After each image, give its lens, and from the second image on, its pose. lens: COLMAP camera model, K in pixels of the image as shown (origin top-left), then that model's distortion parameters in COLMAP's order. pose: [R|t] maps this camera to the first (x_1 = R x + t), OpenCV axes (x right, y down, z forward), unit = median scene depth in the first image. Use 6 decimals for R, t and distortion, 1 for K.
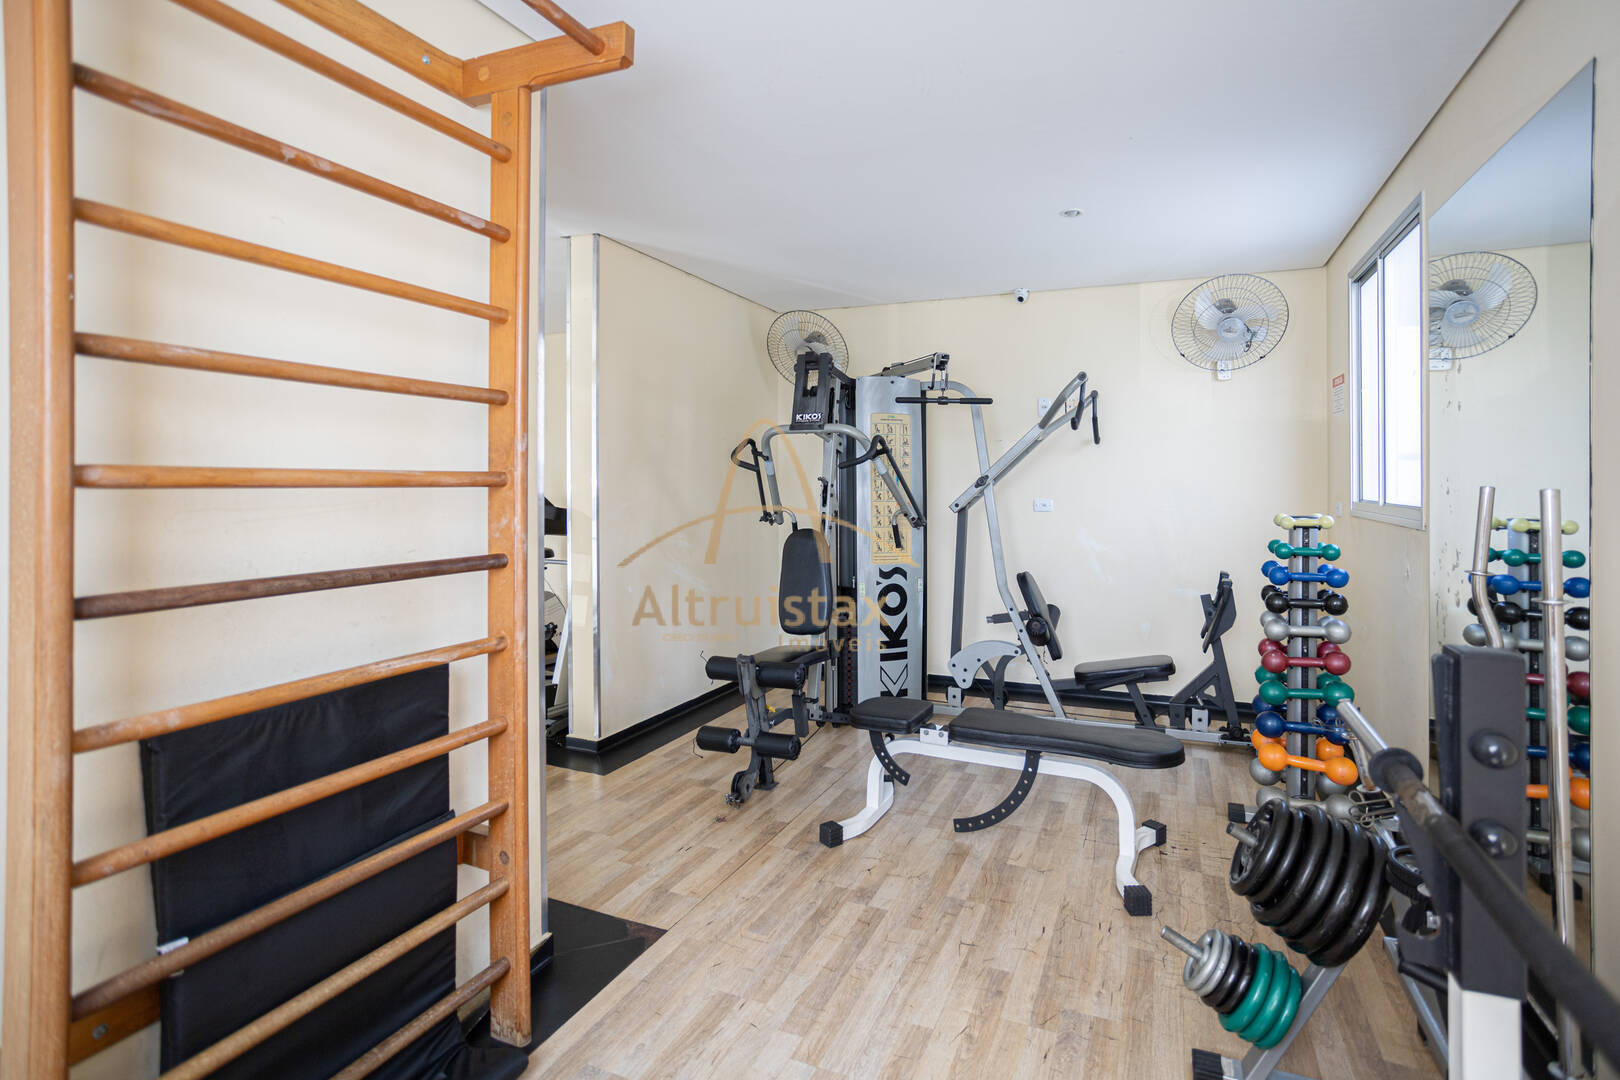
lens RADIAL K [[781.9, 0, 815.3], [0, 781.9, 480.0], [0, 0, 1]] dist [-0.043191, 0.001299]
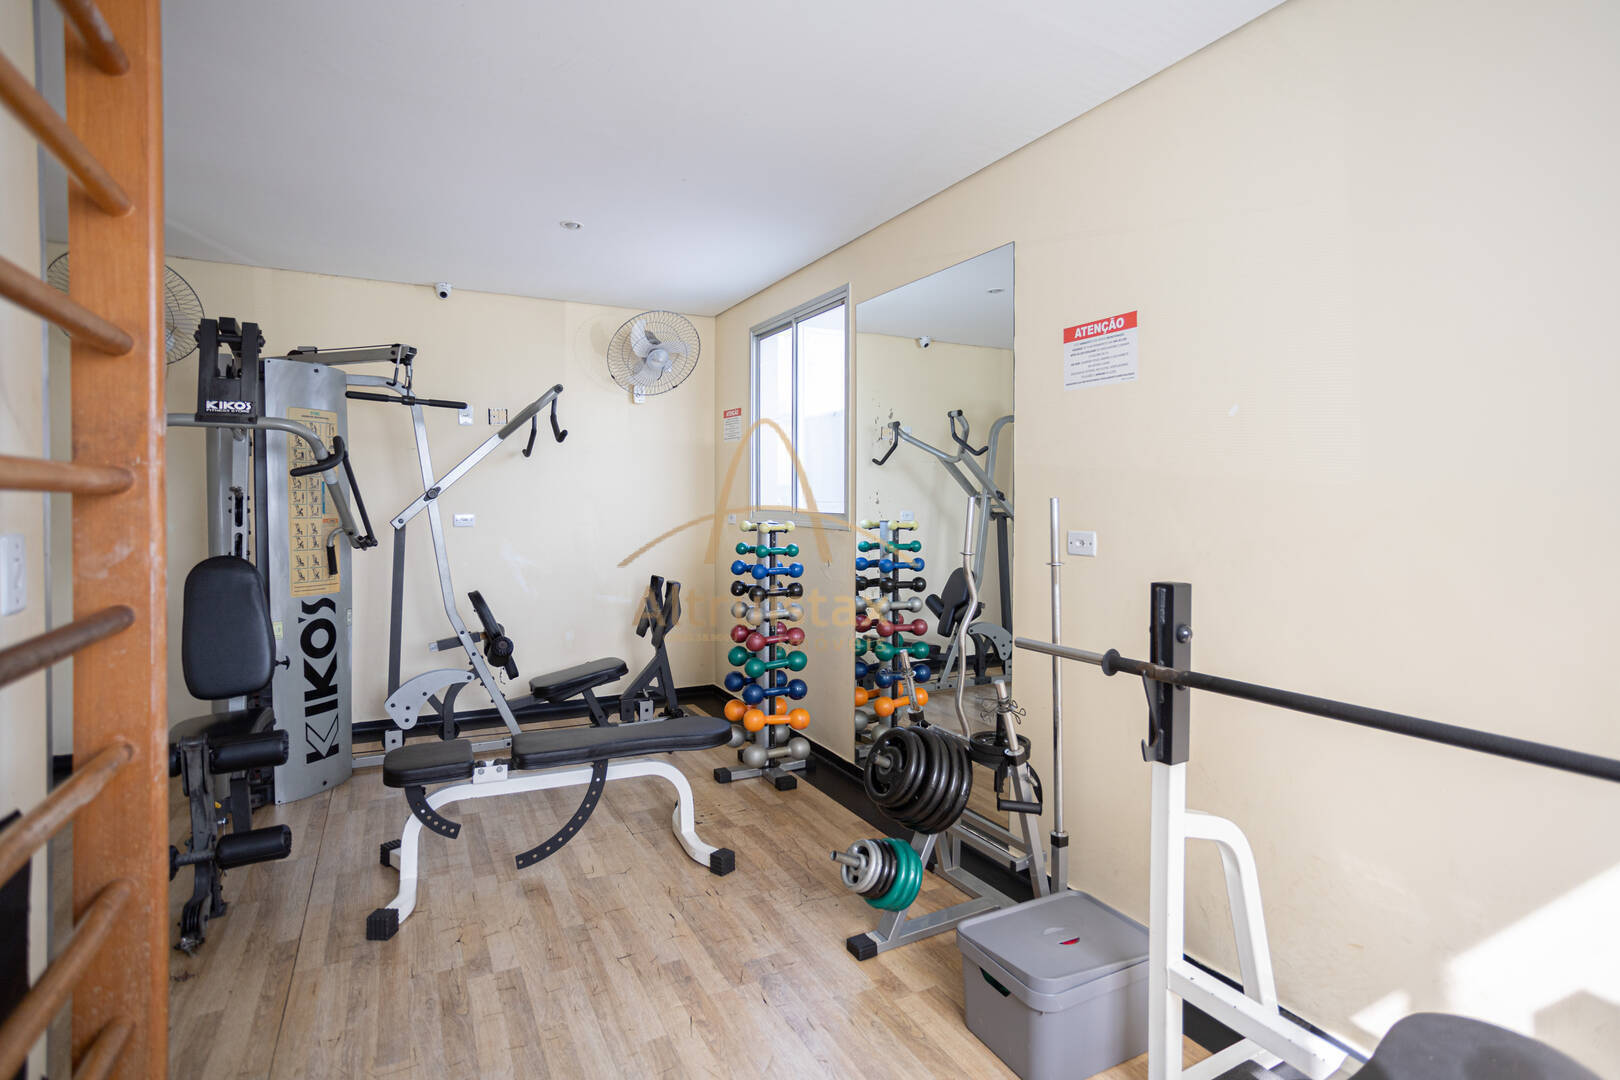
lens RADIAL K [[806.4, 0, 816.2], [0, 806.4, 502.8], [0, 0, 1]] dist [-0.073130, 0.043402]
pose [[0.620587, -0.002458, 0.784133, -0.257851], [-0.004455, 0.999968, 0.006660, 0.004806], [-0.784125, -0.007626, 0.620557, 0.101116]]
